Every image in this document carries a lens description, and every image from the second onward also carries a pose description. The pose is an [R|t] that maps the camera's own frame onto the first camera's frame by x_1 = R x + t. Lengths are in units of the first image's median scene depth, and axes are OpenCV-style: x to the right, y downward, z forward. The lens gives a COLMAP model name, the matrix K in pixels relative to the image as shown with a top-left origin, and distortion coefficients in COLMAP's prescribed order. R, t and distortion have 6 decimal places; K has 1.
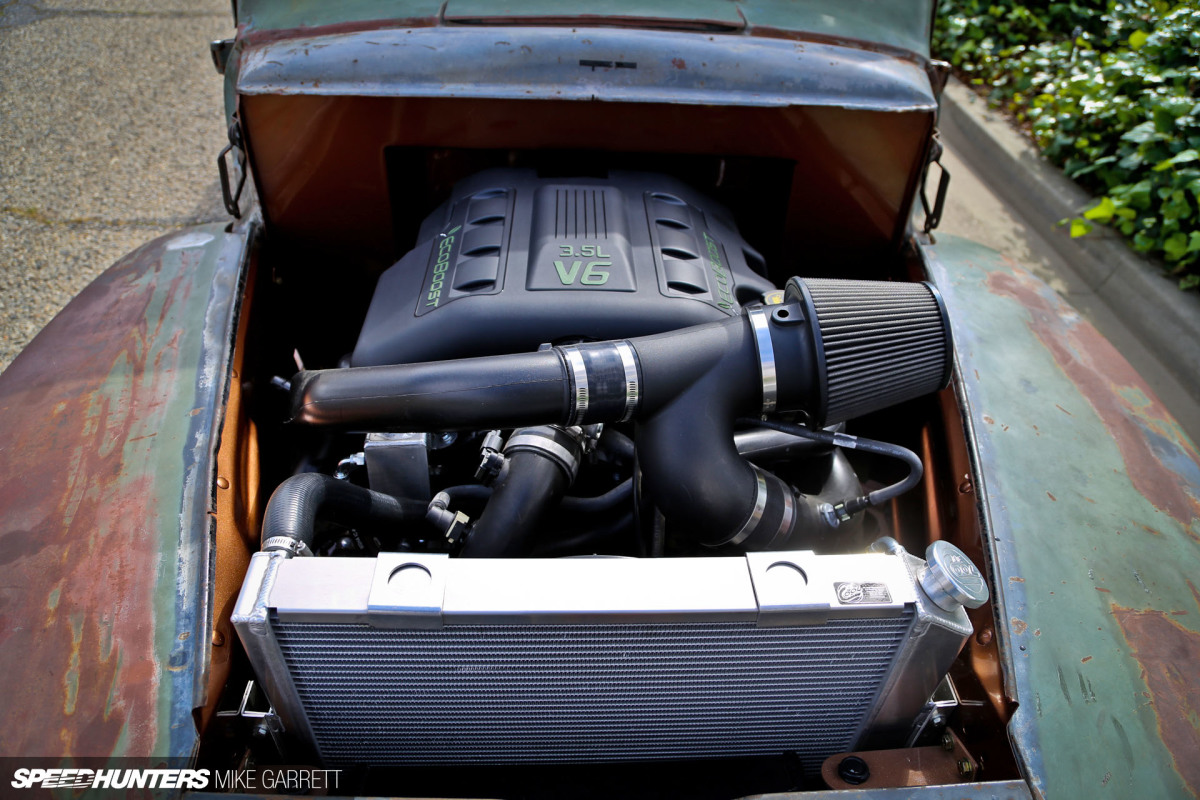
lens RADIAL K [[809.8, 0, 600.0], [0, 809.8, 400.0], [0, 0, 1]] dist [-0.121891, 0.059098]
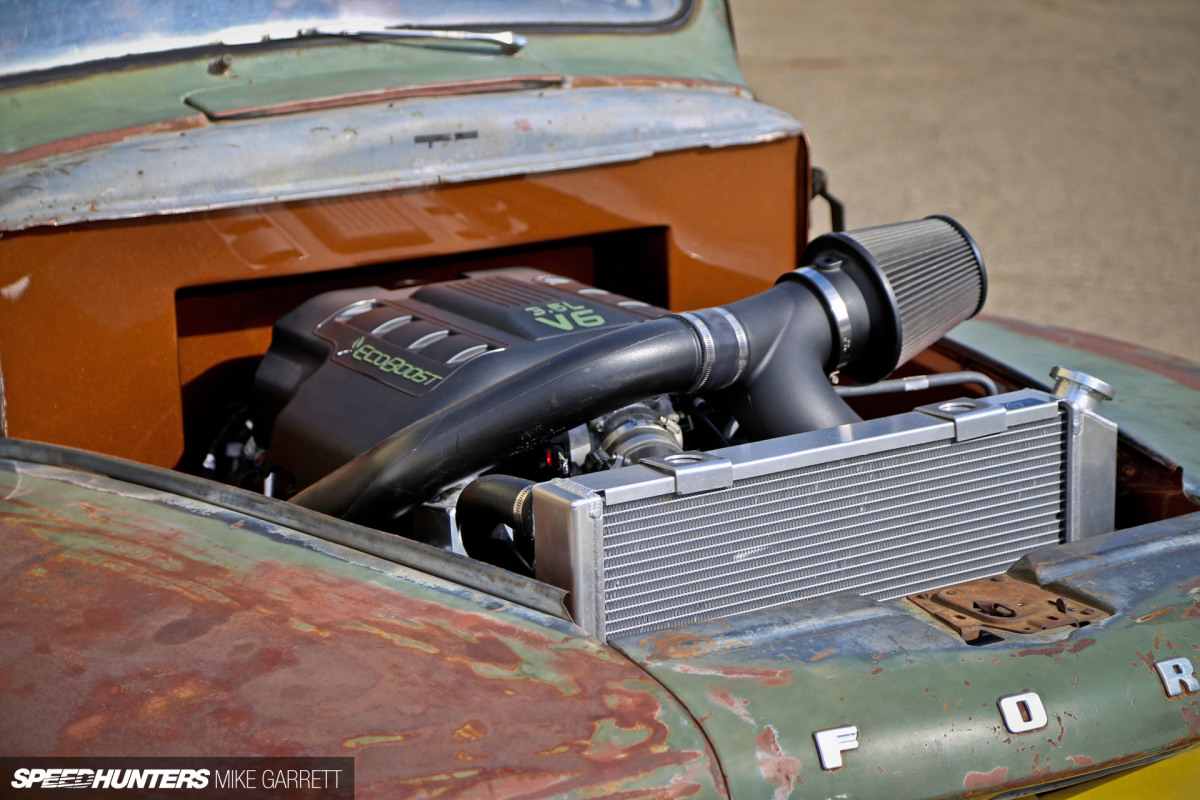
lens RADIAL K [[2608.6, 0, 600.0], [0, 2608.6, 400.0], [0, 0, 1]] dist [0.434533, -0.385485]
pose [[0.869580, -0.182340, 0.458893, -1.115627], [0.359728, 0.870553, -0.335756, 0.748945], [-0.338269, 0.457044, 0.822609, -1.102613]]
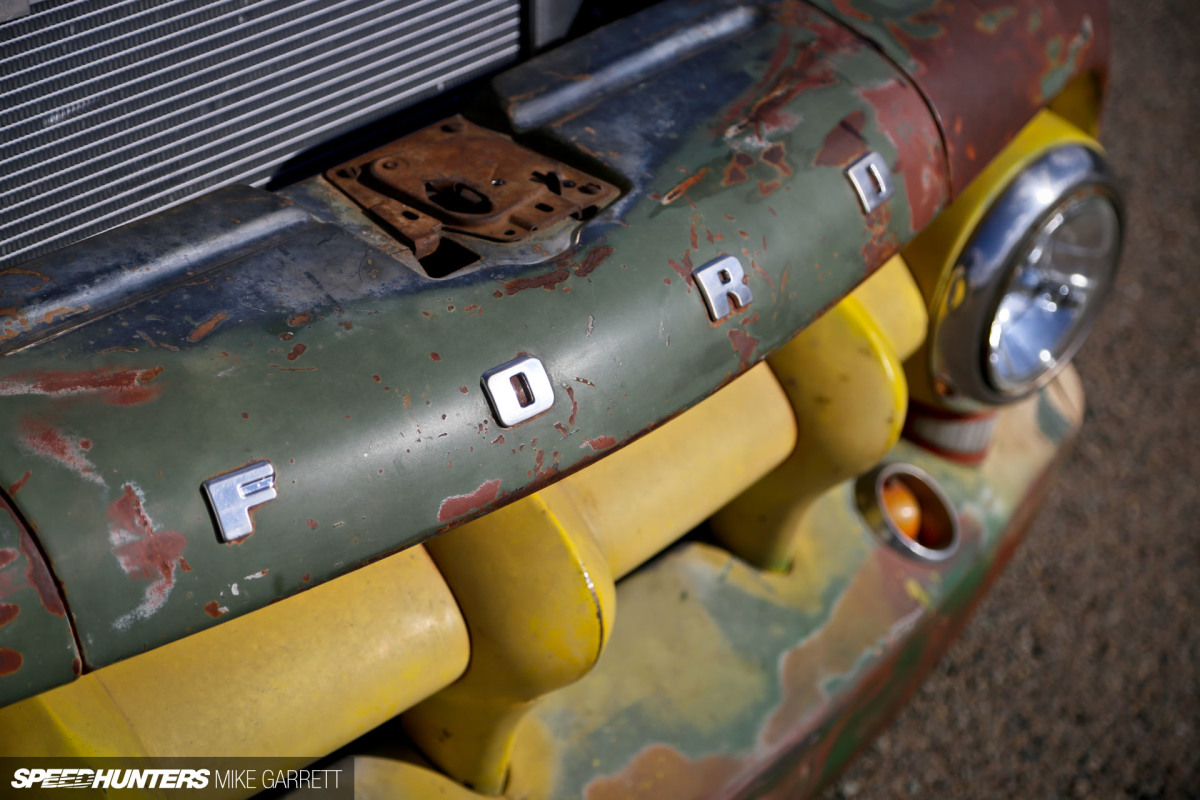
lens RADIAL K [[2550.9, 0, 600.0], [0, 2550.9, 400.0], [0, 0, 1]] dist [0.312558, 0.166243]
pose [[0.721306, -0.391020, 0.571683, -0.693701], [0.445920, 0.893748, 0.048679, 0.388427], [-0.529975, 0.219813, 0.819029, -0.557603]]
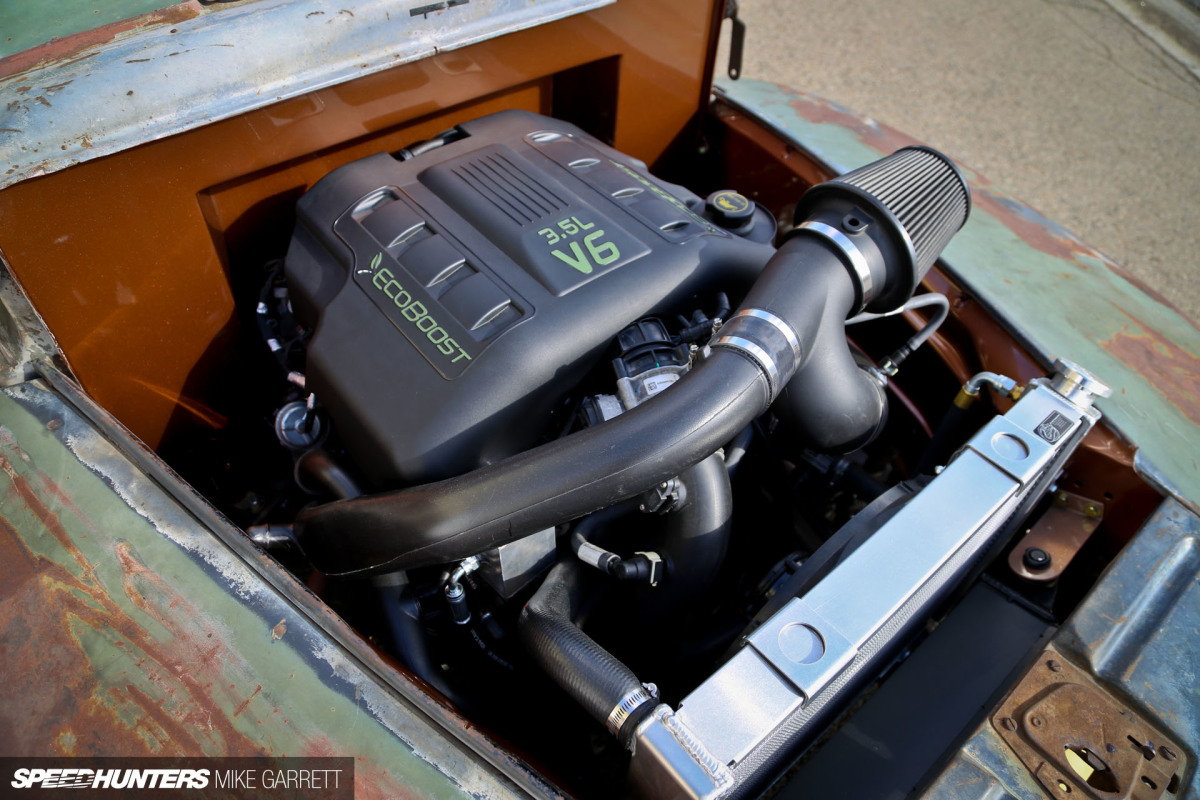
lens RADIAL K [[809.8, 0, 600.0], [0, 809.8, 400.0], [0, 0, 1]] dist [-0.121891, 0.059098]
pose [[0.792467, -0.452591, 0.408850, -0.382642], [0.380137, 0.890725, 0.249207, -0.195888], [-0.476962, -0.042069, 0.877917, 0.176784]]
